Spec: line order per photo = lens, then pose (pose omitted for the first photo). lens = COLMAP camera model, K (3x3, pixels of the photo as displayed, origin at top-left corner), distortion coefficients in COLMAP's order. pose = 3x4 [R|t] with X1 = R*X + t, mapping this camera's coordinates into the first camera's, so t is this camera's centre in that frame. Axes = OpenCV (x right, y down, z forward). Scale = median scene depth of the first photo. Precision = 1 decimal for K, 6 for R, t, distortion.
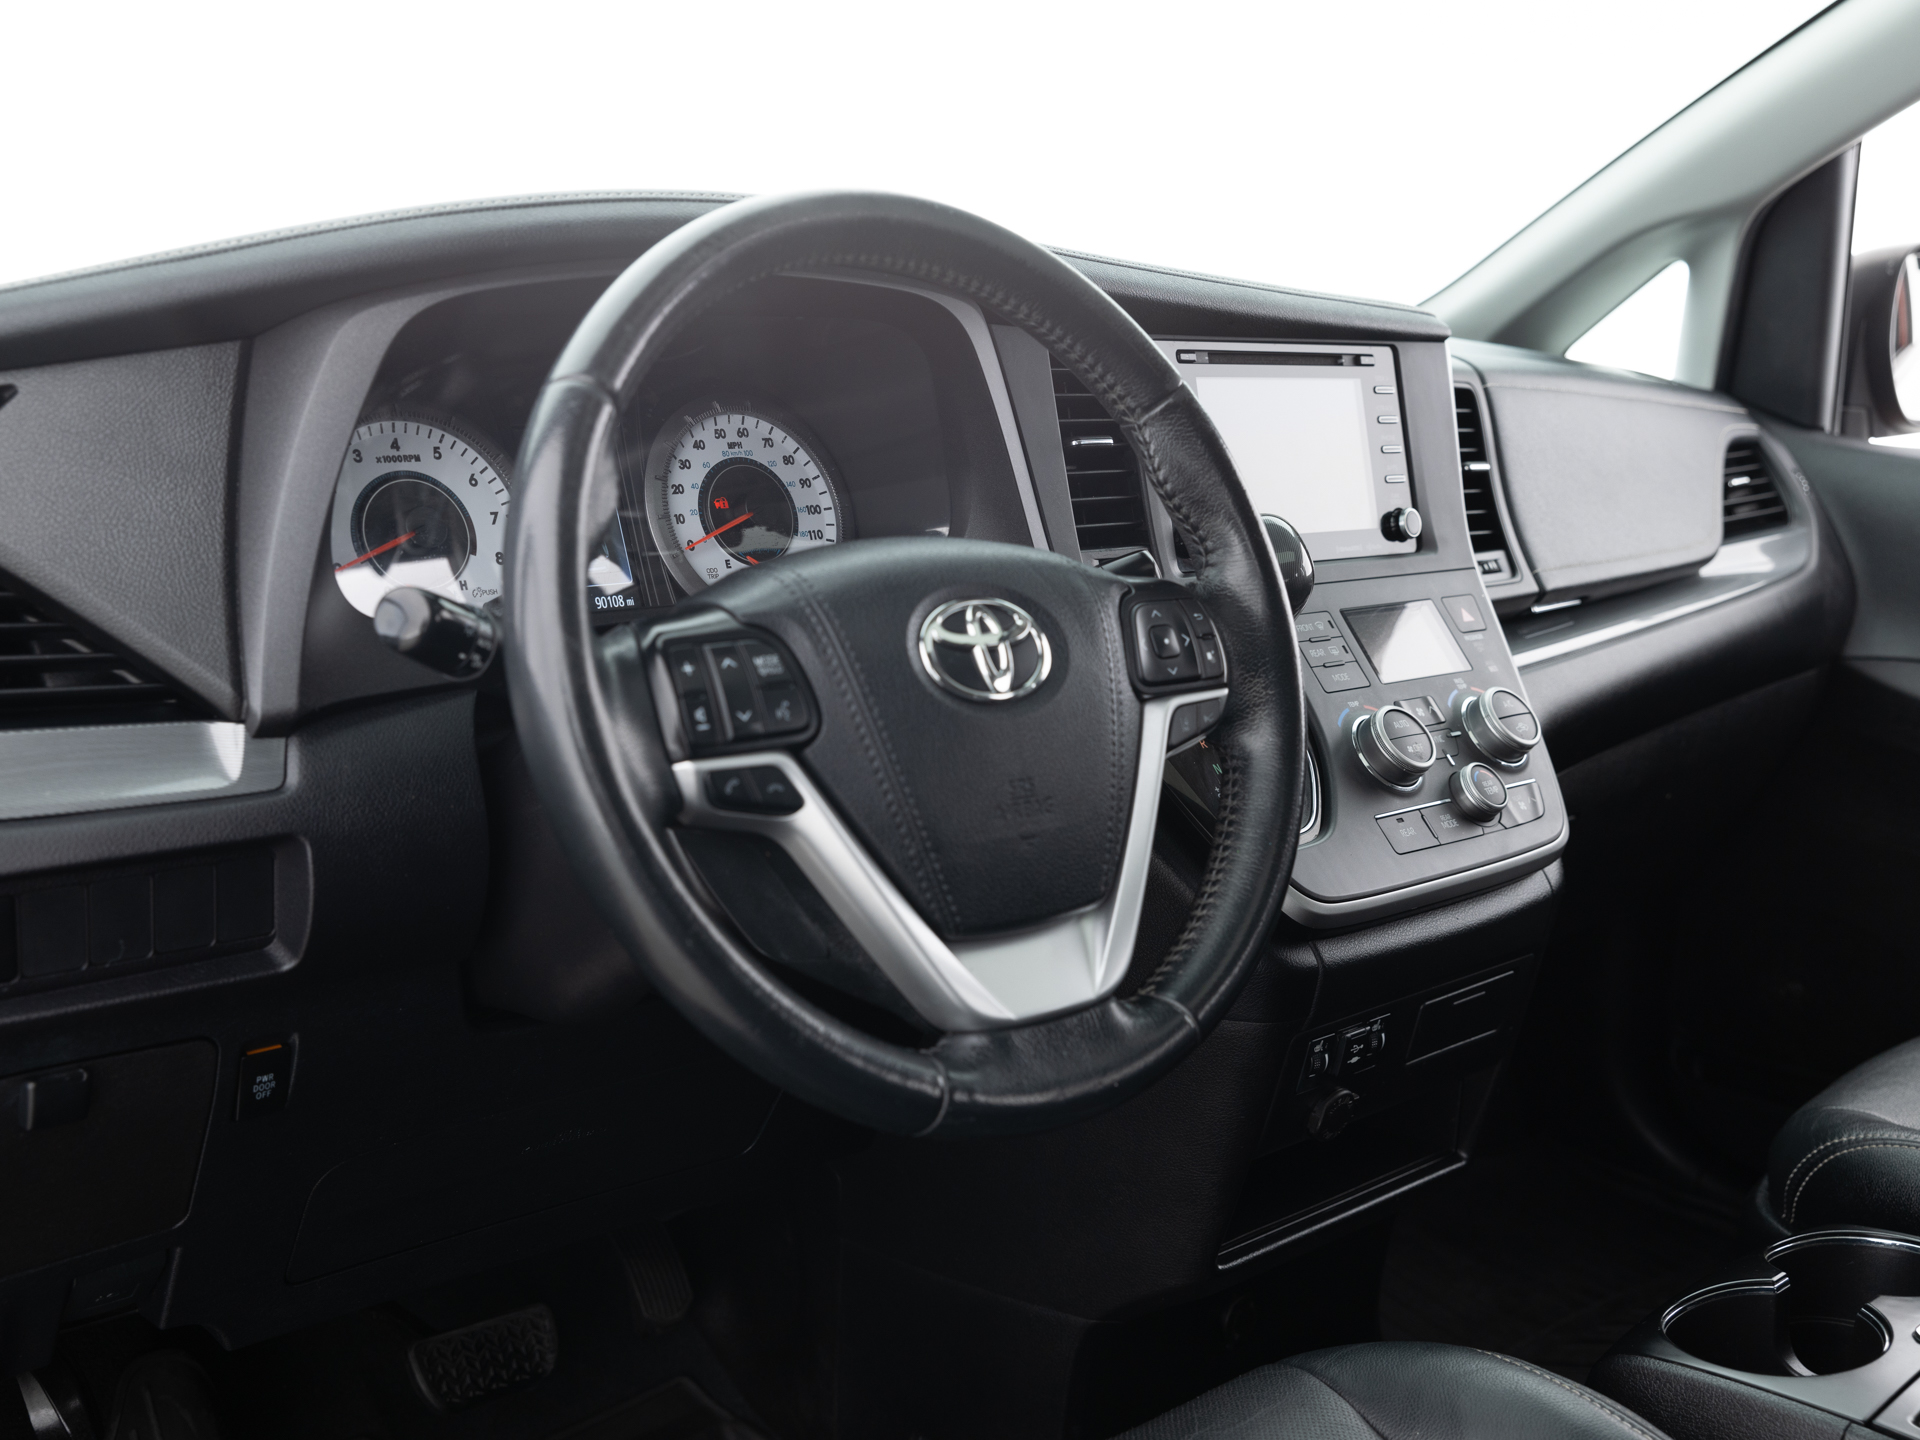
lens RADIAL K [[1999.4, 0, 956.9], [0, 1999.4, 720.3], [0, 0, 1]] dist [-0.001933, 0.000000]
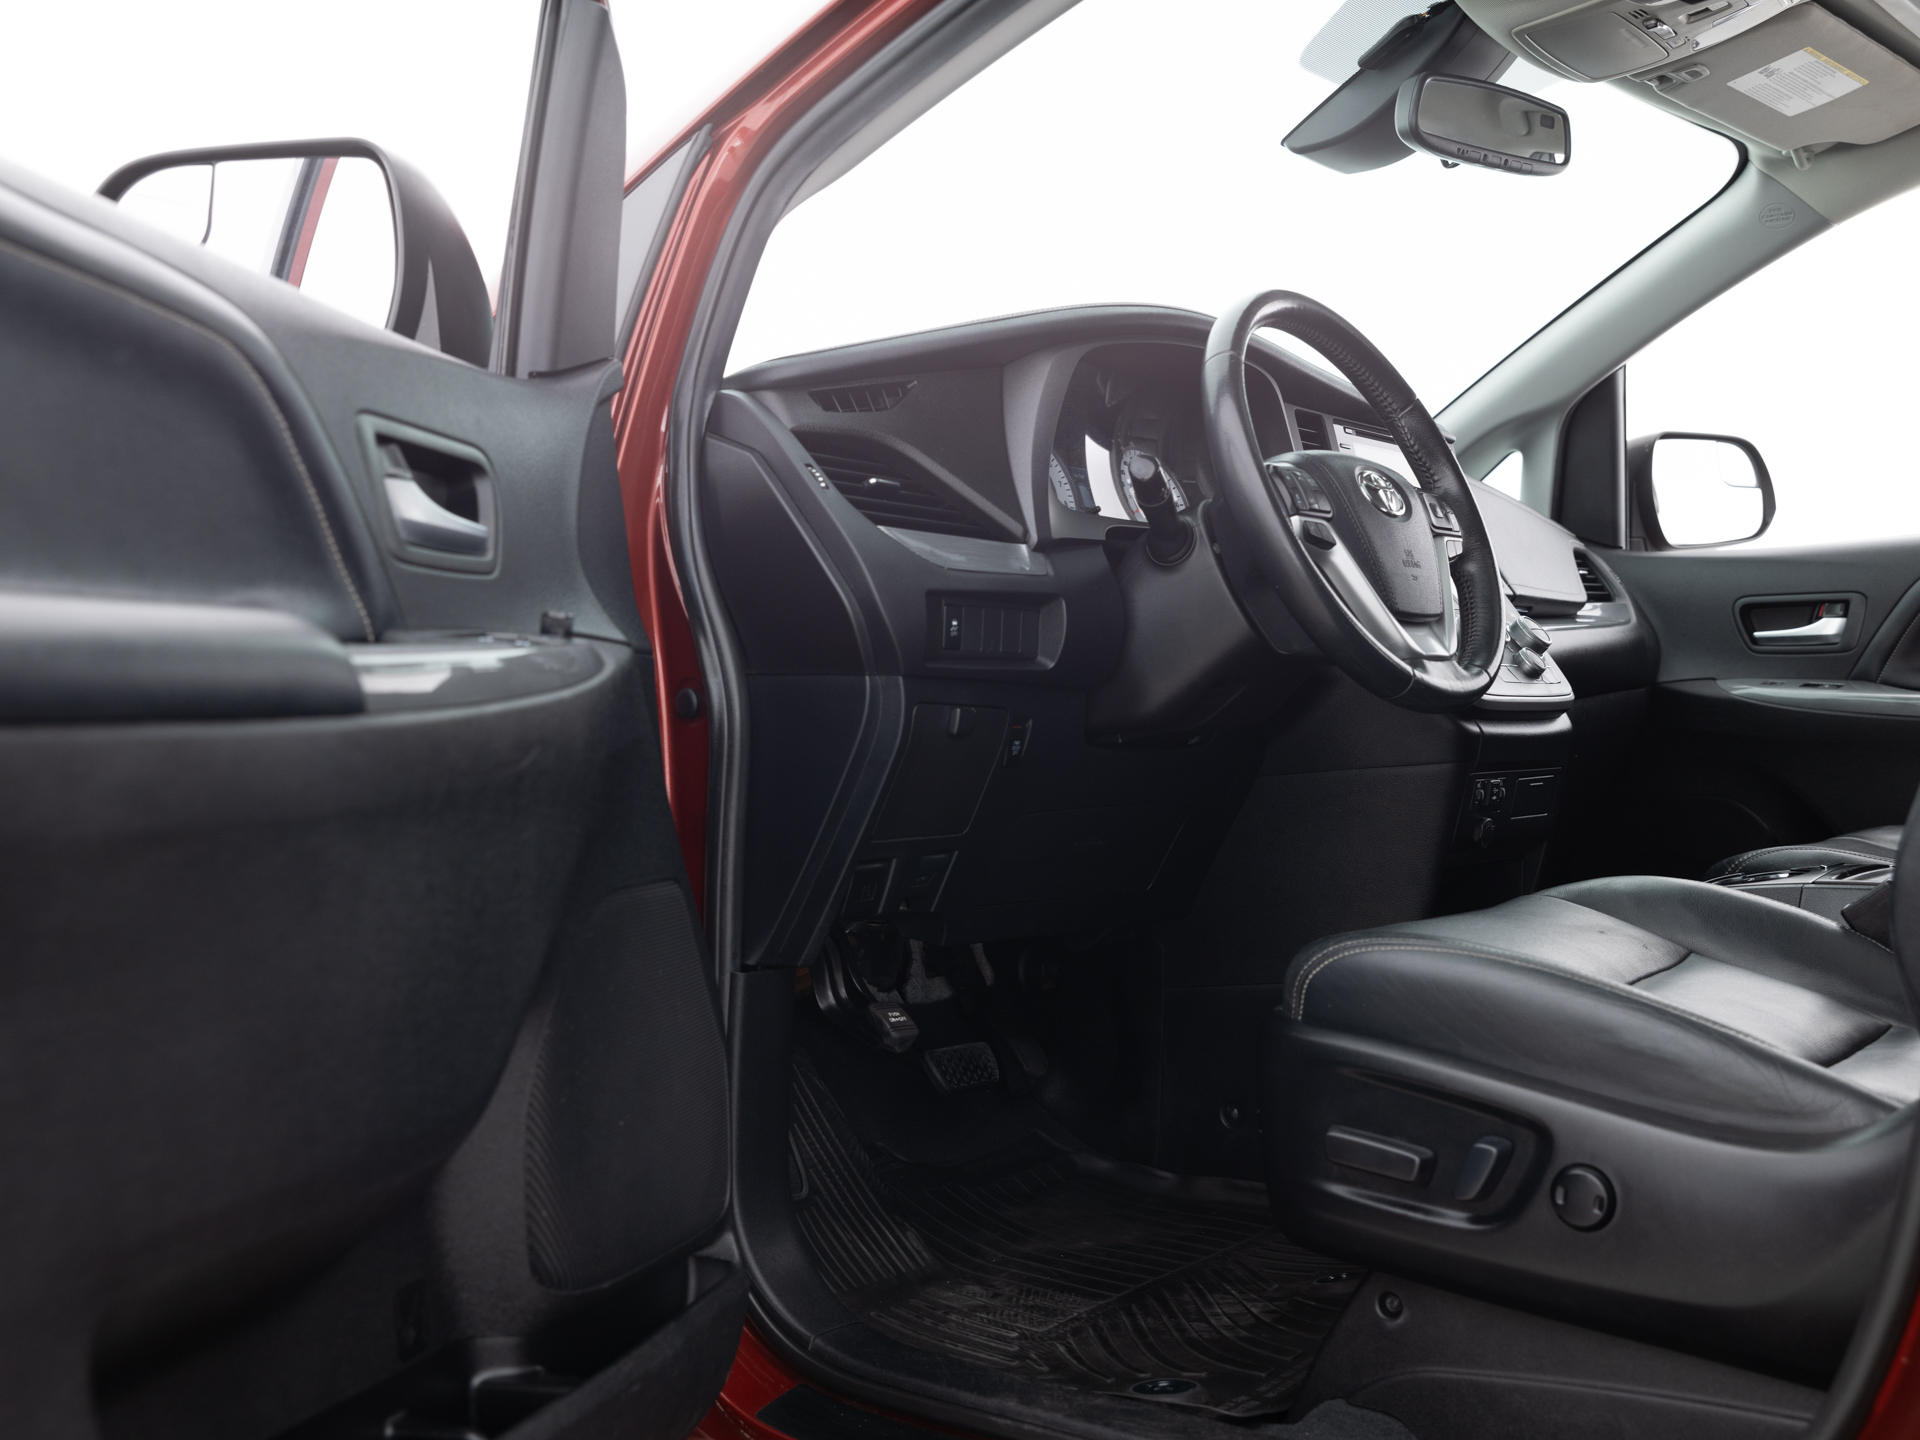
lens RADIAL K [[1999.4, 0, 961.7], [0, 1999.4, 718.7], [0, 0, 1]] dist [-0.001933, 0.000000]
pose [[0.984785, -0.042922, 0.168391, -0.380245], [0.075587, 0.978348, -0.192669, 0.275178], [-0.156476, 0.202466, 0.966707, -0.442896]]
